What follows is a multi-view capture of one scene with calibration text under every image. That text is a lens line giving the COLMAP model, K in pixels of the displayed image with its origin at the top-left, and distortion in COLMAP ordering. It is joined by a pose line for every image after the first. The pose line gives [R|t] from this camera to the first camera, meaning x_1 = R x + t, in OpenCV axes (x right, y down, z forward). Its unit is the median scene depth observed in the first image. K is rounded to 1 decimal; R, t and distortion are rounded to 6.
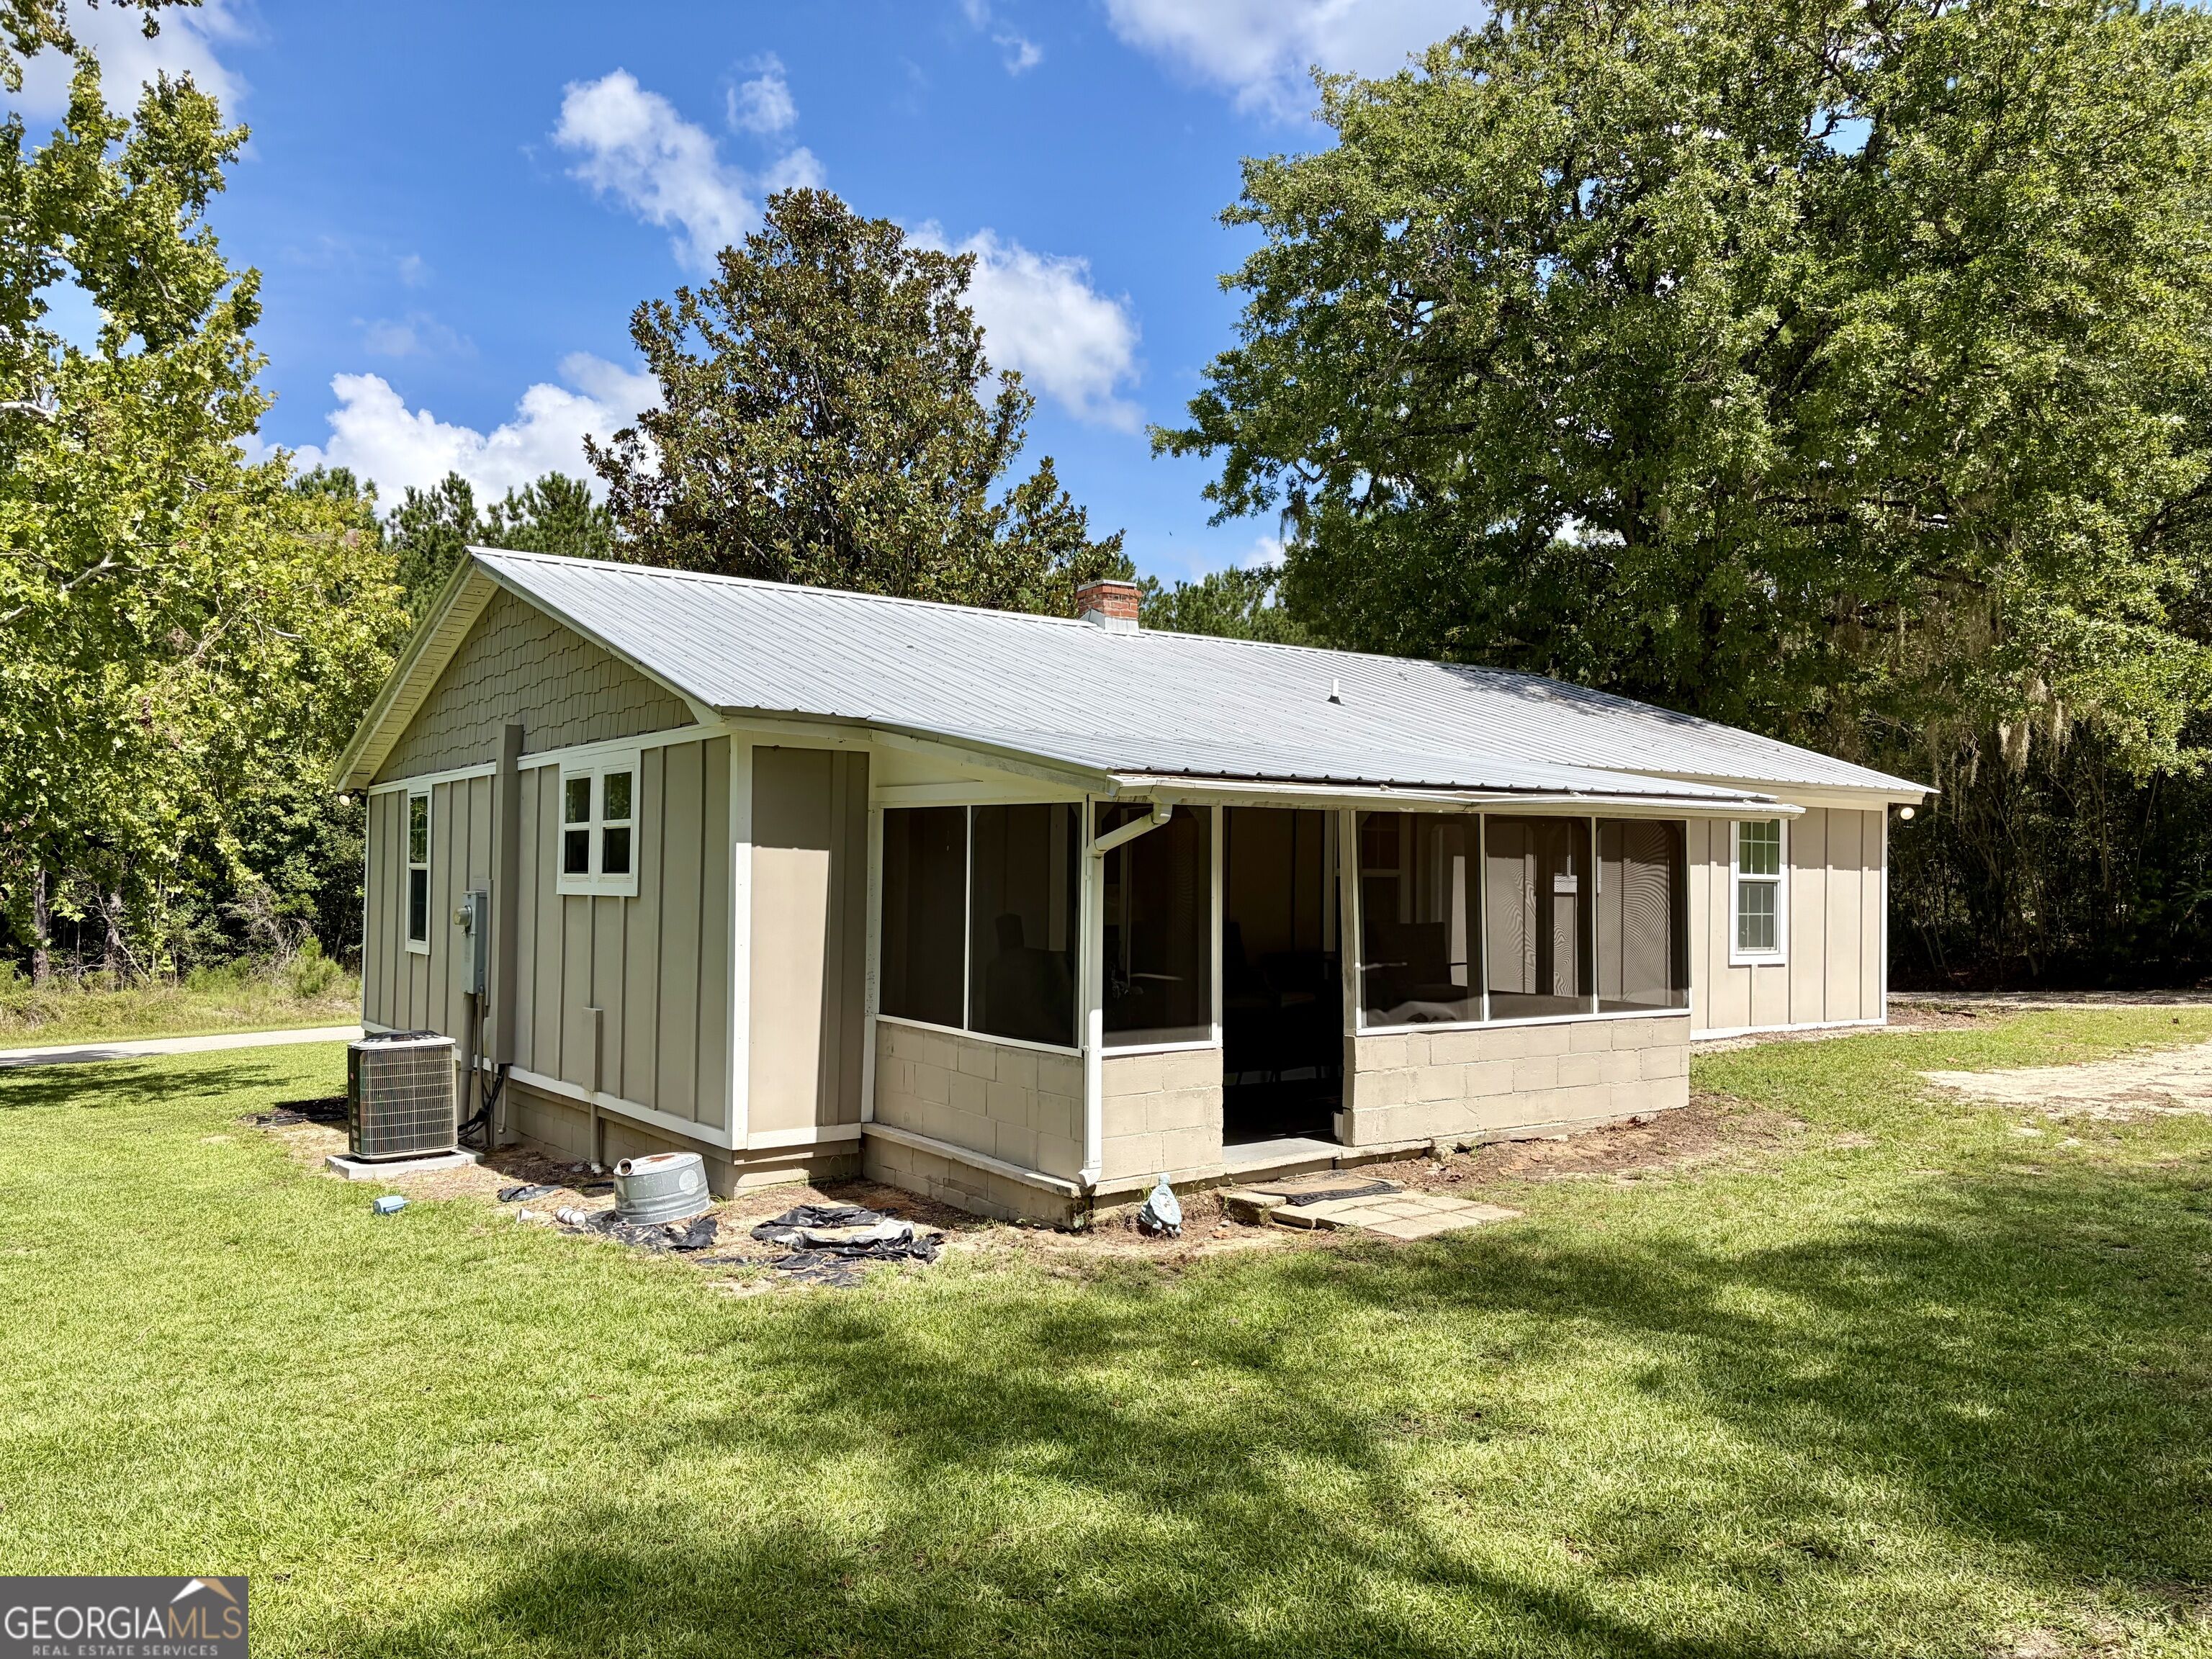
lens RADIAL K [[1640.3, 0, 1112.5], [0, 1640.3, 821.4], [0, 0, 1]] dist [0.063839, -0.061658]
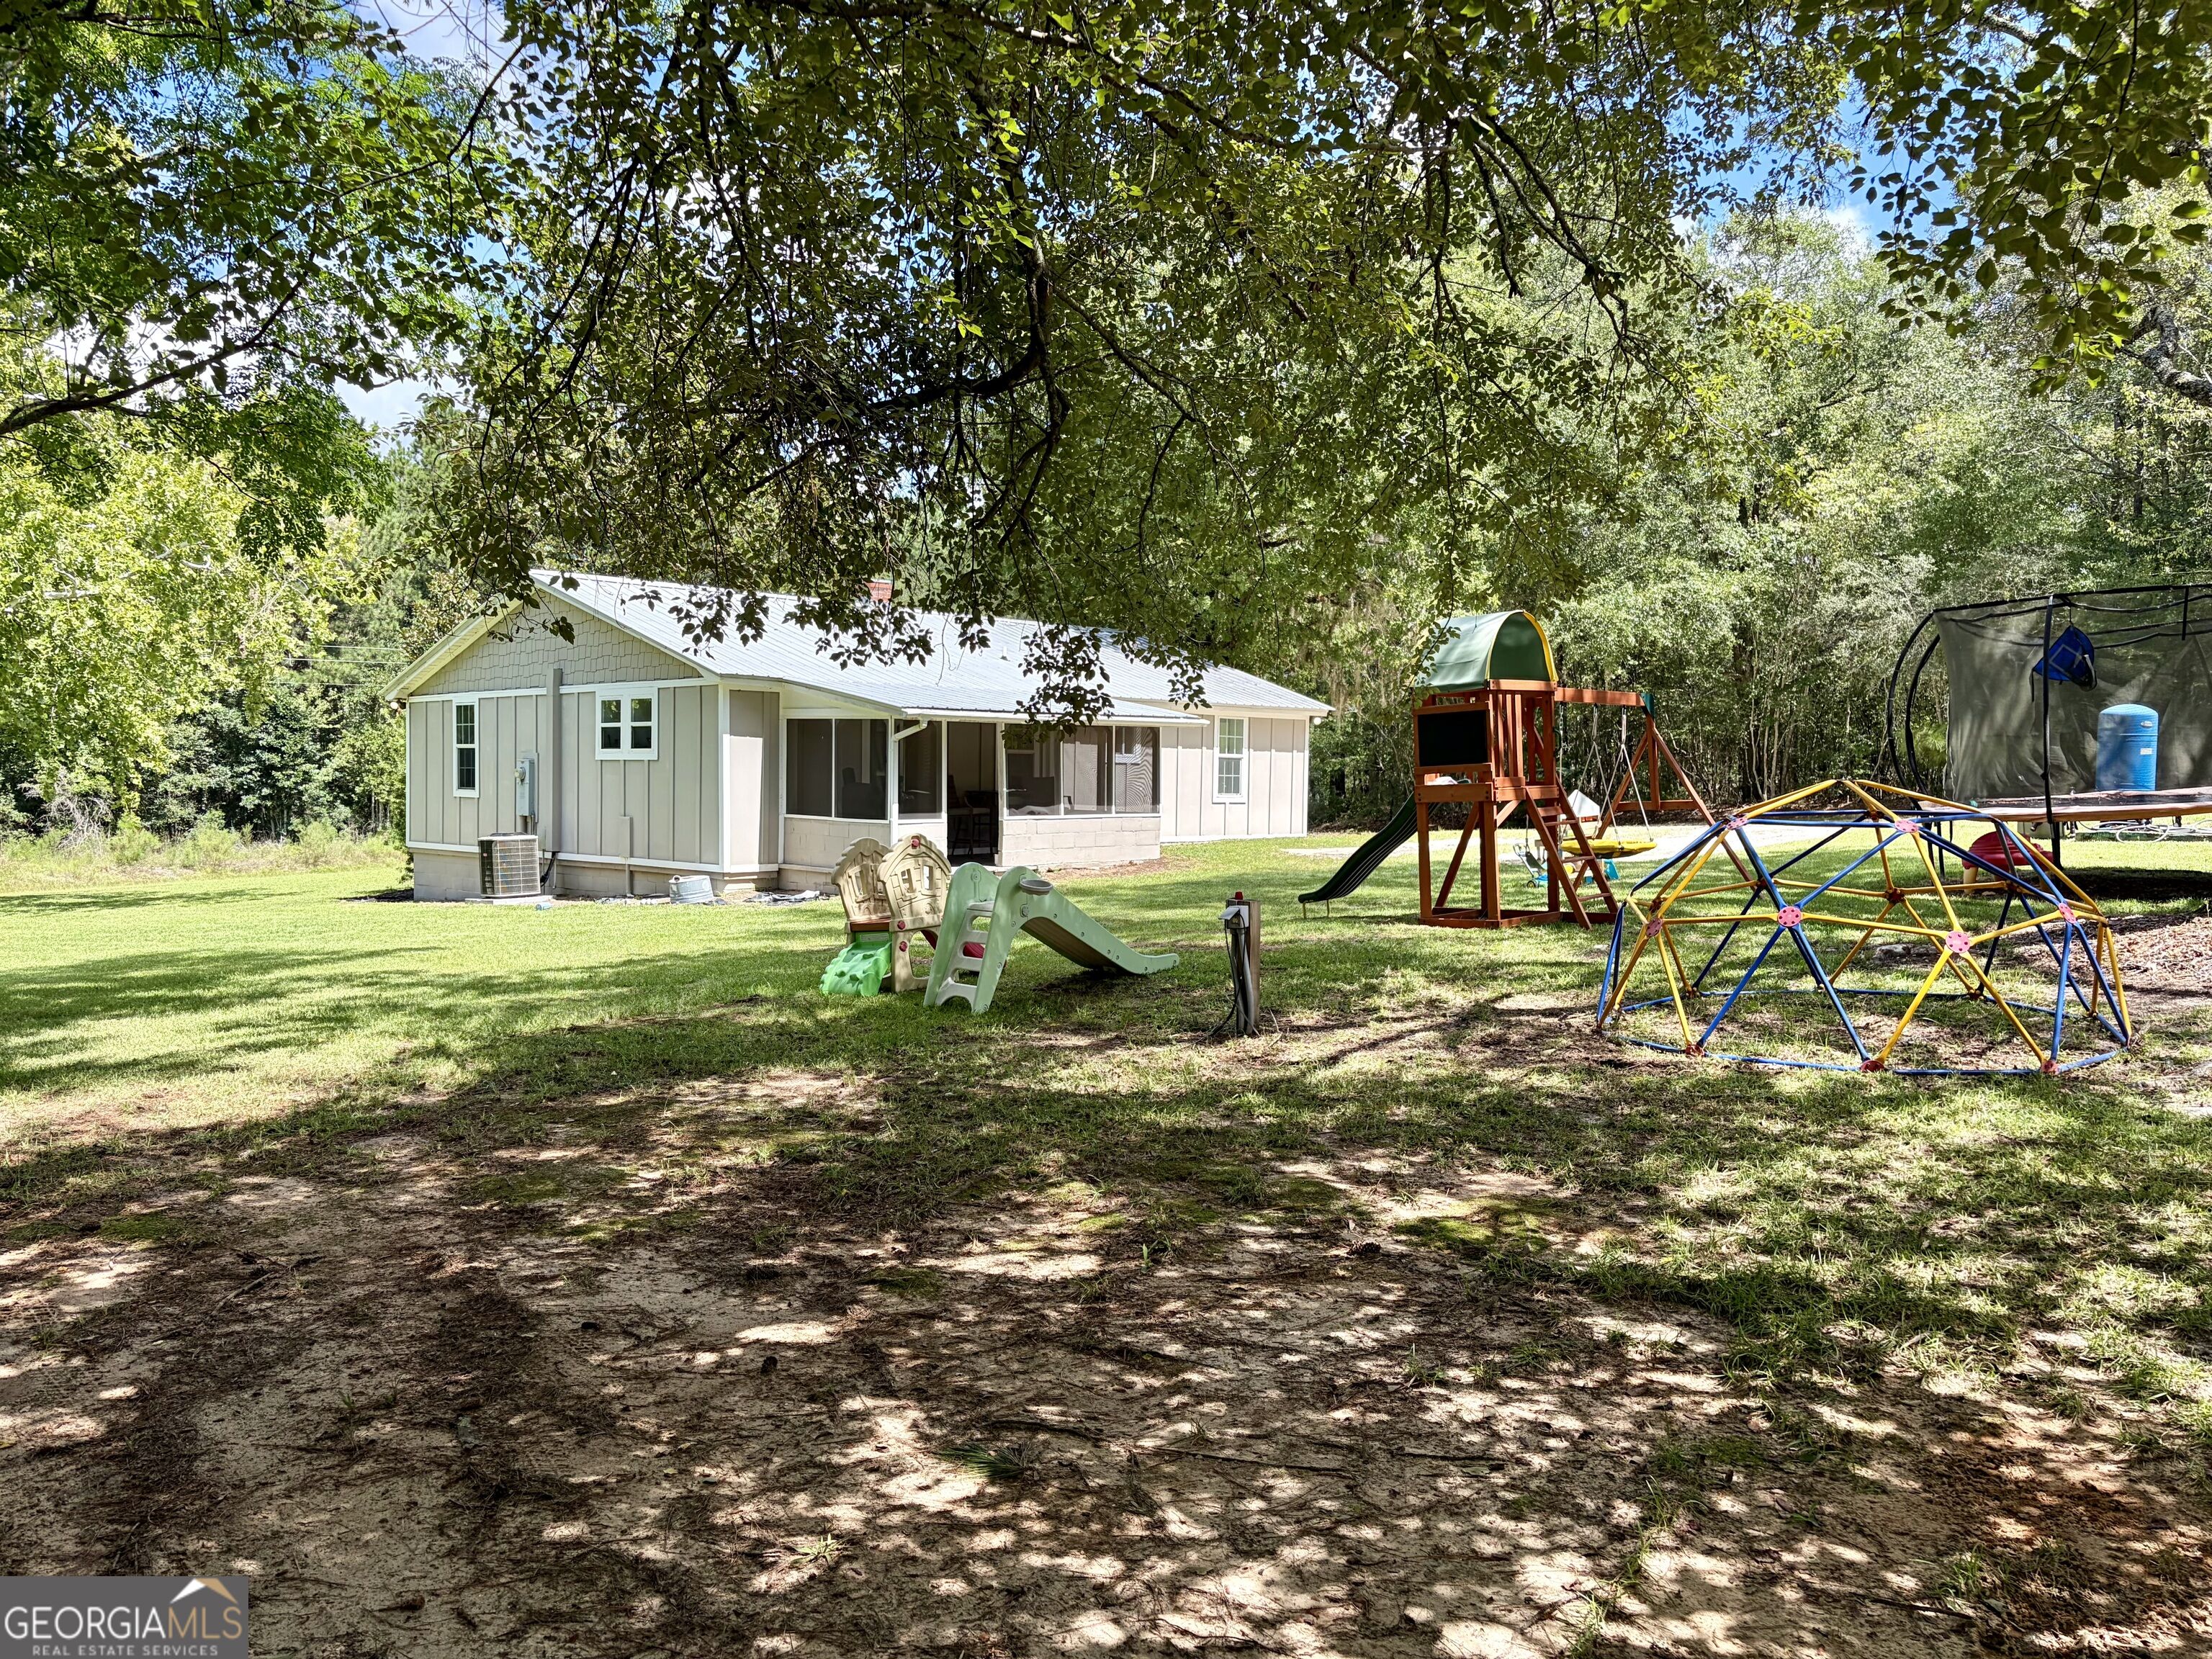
lens RADIAL K [[1640.3, 0, 1112.5], [0, 1640.3, 821.4], [0, 0, 1]] dist [0.063839, -0.061658]
pose [[0.984400, -0.003648, 0.175909, -0.090098], [-0.007868, 0.997872, 0.064723, -0.015072], [-0.175771, -0.065098, 0.982276, -1.091018]]
